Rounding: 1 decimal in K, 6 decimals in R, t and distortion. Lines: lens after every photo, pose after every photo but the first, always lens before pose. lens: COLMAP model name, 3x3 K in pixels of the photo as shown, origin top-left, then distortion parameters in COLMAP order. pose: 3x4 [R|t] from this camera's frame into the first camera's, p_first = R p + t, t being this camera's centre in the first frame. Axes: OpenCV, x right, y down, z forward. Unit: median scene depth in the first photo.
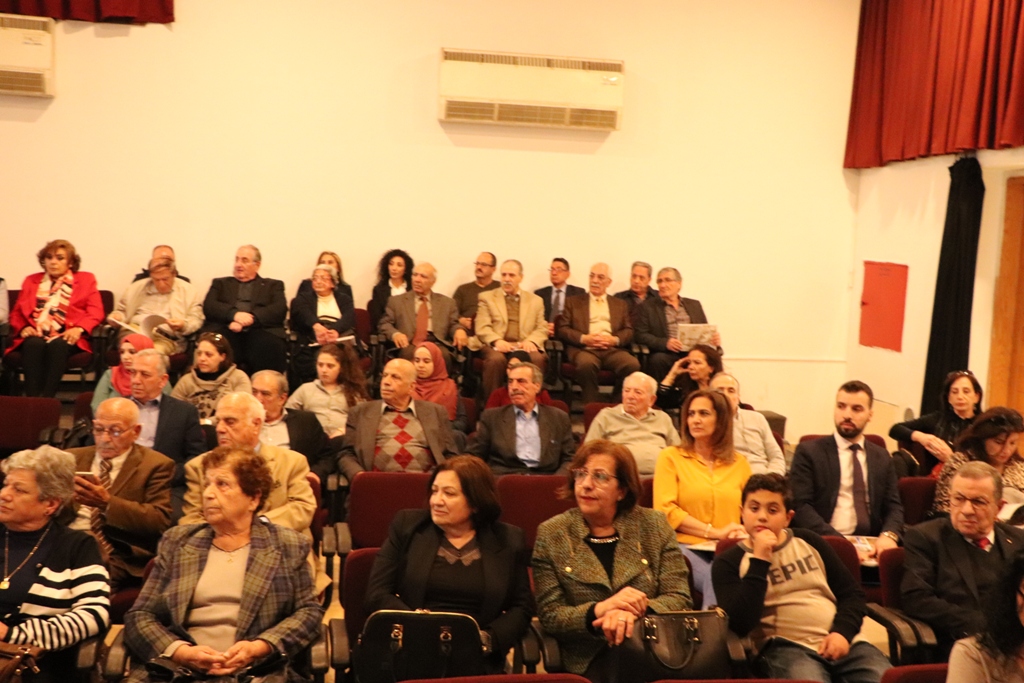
lens RADIAL K [[1116.8, 0, 515.9], [0, 1116.8, 357.3], [0, 0, 1]] dist [-0.016355, 0.010268]
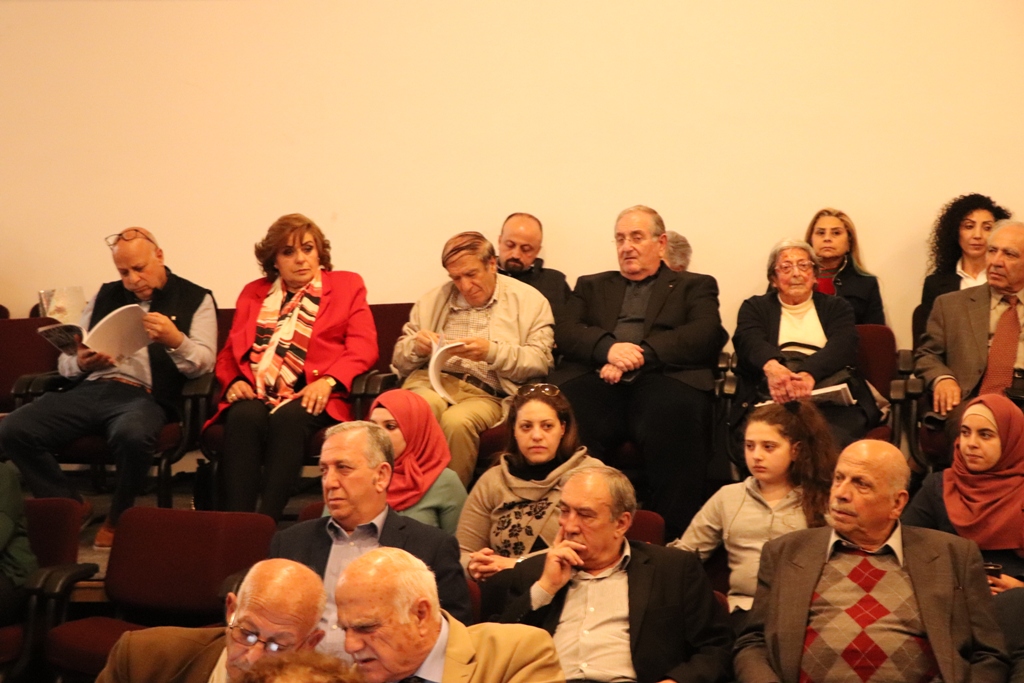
lens RADIAL K [[2111.9, 0, 509.1], [0, 2111.9, 362.4], [0, 0, 1]] dist [0.231813, 0.756883]
pose [[0.922621, -0.021956, -0.385081, 0.077563], [0.013821, 0.999619, -0.023880, -0.008755], [0.385459, 0.016710, 0.922574, 0.096341]]
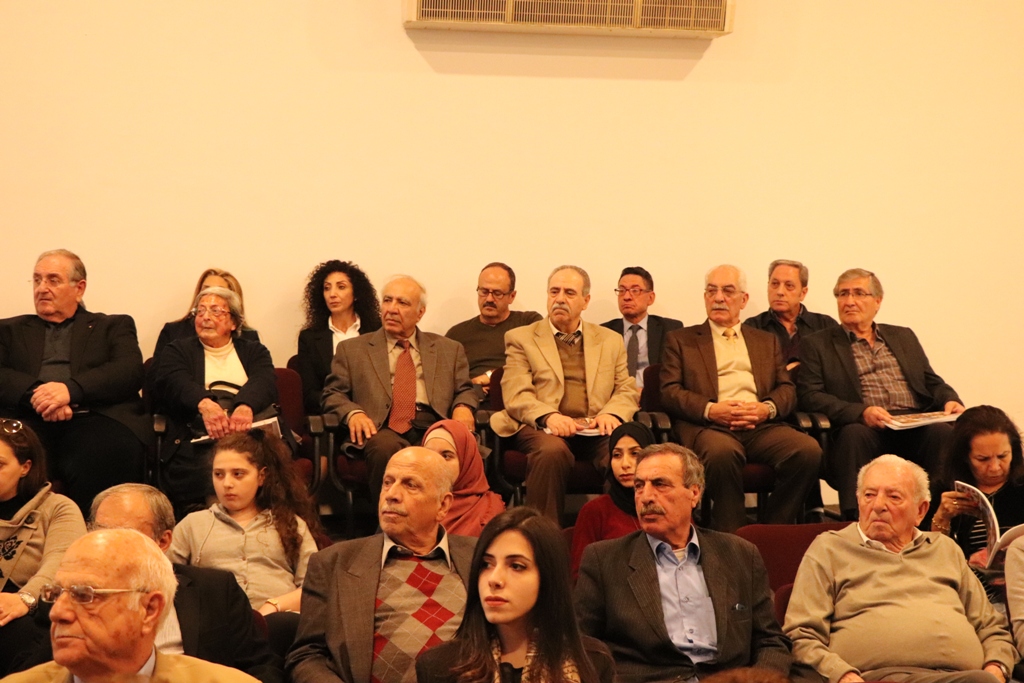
lens RADIAL K [[1705.7, 0, 532.7], [0, 1705.7, 374.1], [0, 0, 1]] dist [0.137596, 0.085856]
pose [[0.998134, -0.041837, 0.044480, -0.064547], [0.044216, 0.997566, -0.053920, 0.009121], [-0.042116, 0.055786, 0.997554, 0.206071]]
